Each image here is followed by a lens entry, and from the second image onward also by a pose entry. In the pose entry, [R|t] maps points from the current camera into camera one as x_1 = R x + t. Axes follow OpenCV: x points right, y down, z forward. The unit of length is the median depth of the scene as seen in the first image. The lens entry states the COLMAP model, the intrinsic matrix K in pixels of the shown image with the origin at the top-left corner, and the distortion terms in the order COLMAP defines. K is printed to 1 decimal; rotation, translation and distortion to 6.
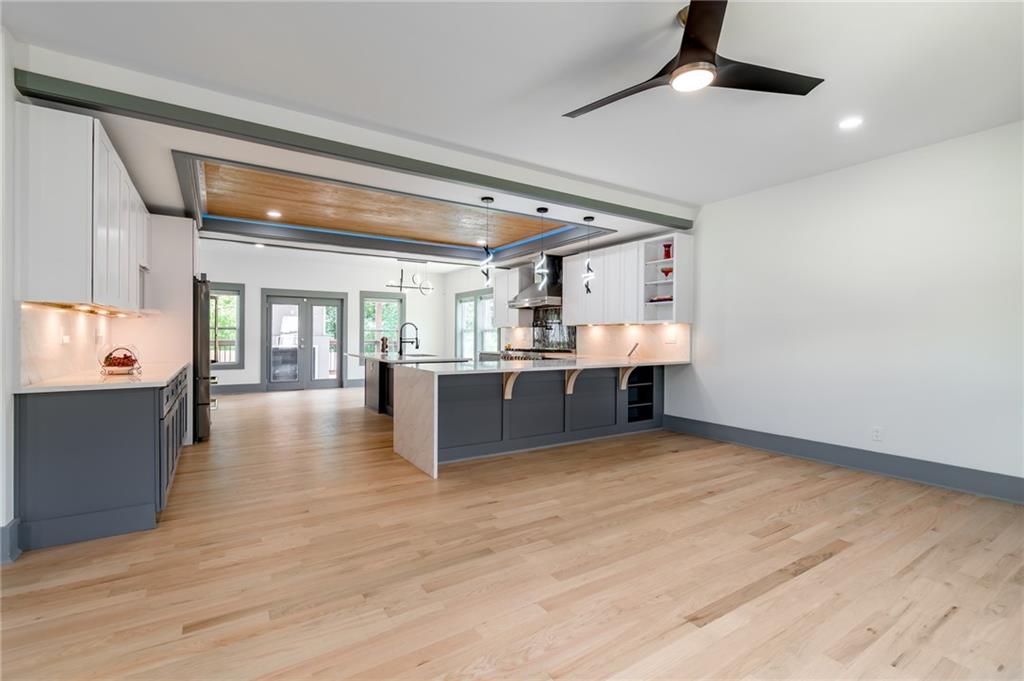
lens RADIAL K [[461.6, 0, 520.6], [0, 461.6, 337.3], [0, 0, 1]] dist [0.001427, -0.000020]
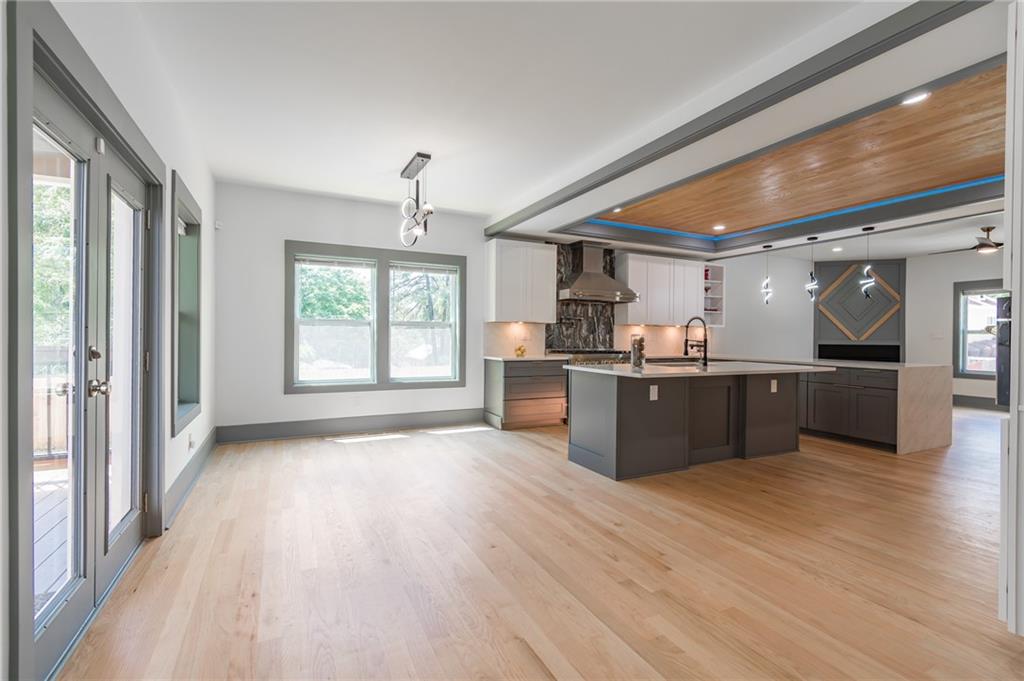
lens RADIAL K [[461.6, 0, 520.3], [0, 461.6, 338.7], [0, 0, 1]] dist [0.001427, -0.000020]
pose [[0.112737, -0.009893, 0.993576, -1.075630], [-0.007766, 0.999911, 0.010838, -0.005952], [-0.993594, -0.008938, 0.112651, 1.351070]]
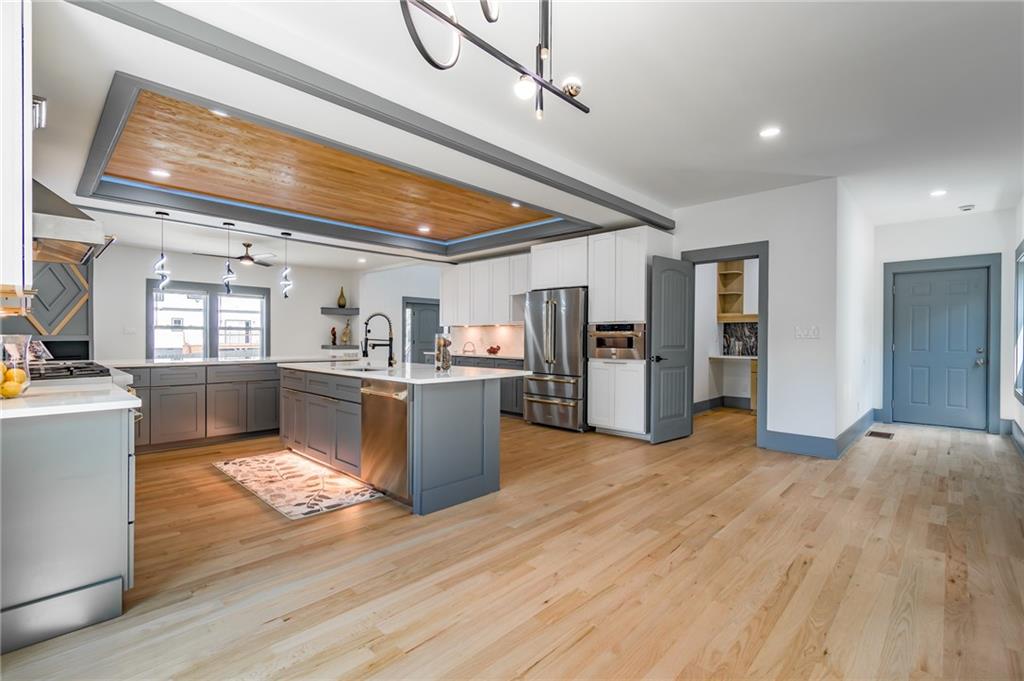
lens RADIAL K [[461.6, 0, 518.3], [0, 461.6, 338.5], [0, 0, 1]] dist [0.001427, -0.000020]
pose [[-0.973892, -0.011026, -0.226745, -0.323903], [-0.011849, 0.999927, 0.002271, -0.002378], [0.226703, 0.004898, -0.973952, 1.872325]]
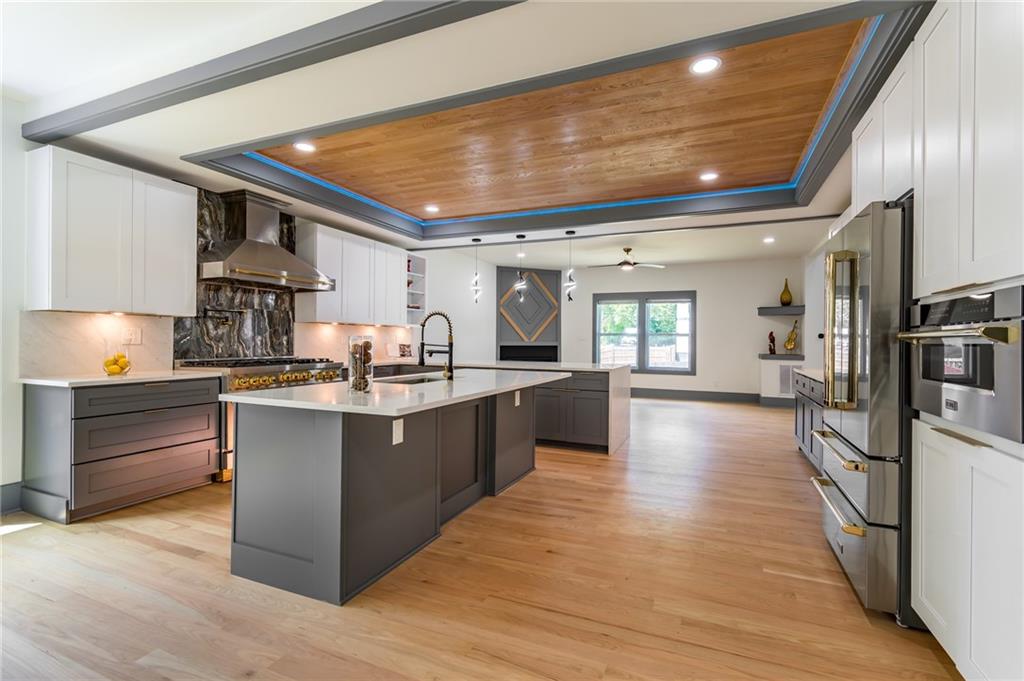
lens RADIAL K [[461.6, 0, 518.9], [0, 461.6, 339.4], [0, 0, 1]] dist [0.001427, -0.000020]
pose [[-0.554649, -0.008893, 0.832037, -0.793791], [-0.010566, 0.999938, 0.003644, -0.006448], [-0.832017, -0.006770, -0.554709, 1.372245]]
